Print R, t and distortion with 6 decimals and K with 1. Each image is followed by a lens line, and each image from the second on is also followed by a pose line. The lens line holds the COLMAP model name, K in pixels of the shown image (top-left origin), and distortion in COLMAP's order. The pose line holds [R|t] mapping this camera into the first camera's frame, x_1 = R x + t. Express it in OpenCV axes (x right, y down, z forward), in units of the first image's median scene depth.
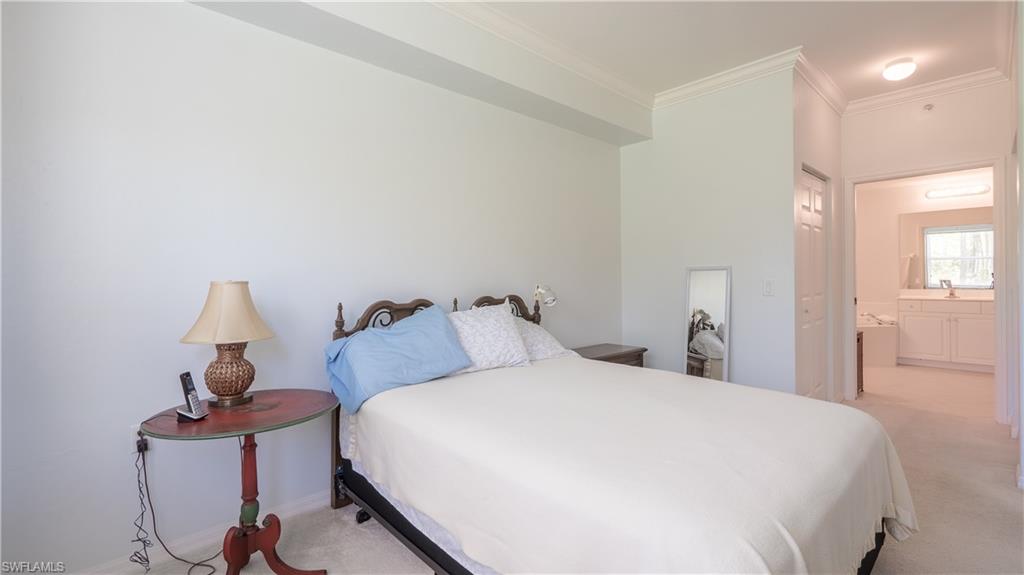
lens RADIAL K [[442.0, 0, 514.4], [0, 442.0, 286.2], [0, 0, 1]] dist [-0.000700, -0.000056]
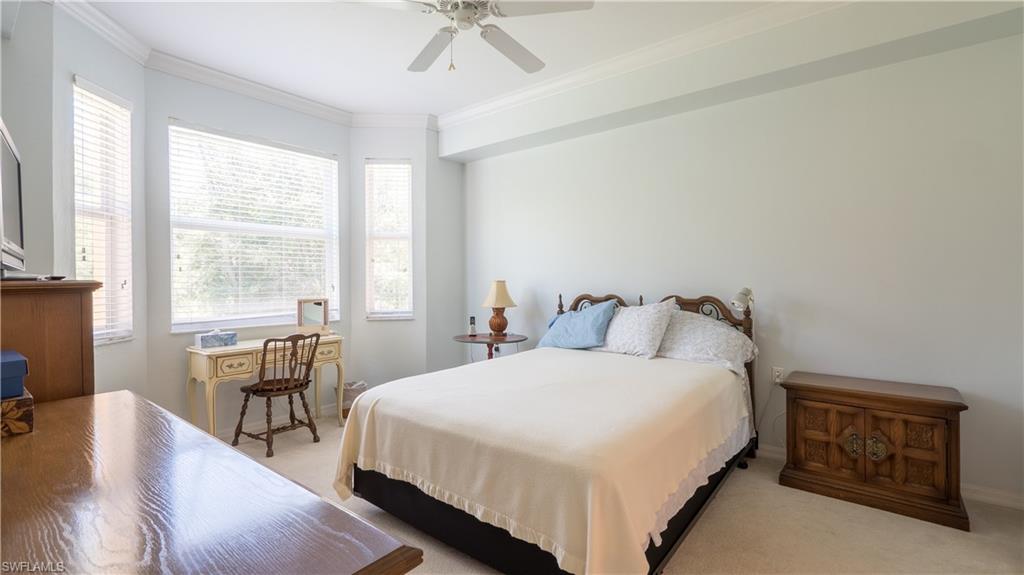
lens RADIAL K [[442.0, 0, 514.1], [0, 442.0, 283.4], [0, 0, 1]] dist [-0.000700, -0.000056]
pose [[0.137958, 0.021833, -0.990197, 1.180218], [-0.001141, 0.999760, 0.021885, -0.037587], [0.990437, -0.001889, 0.137950, 0.551969]]
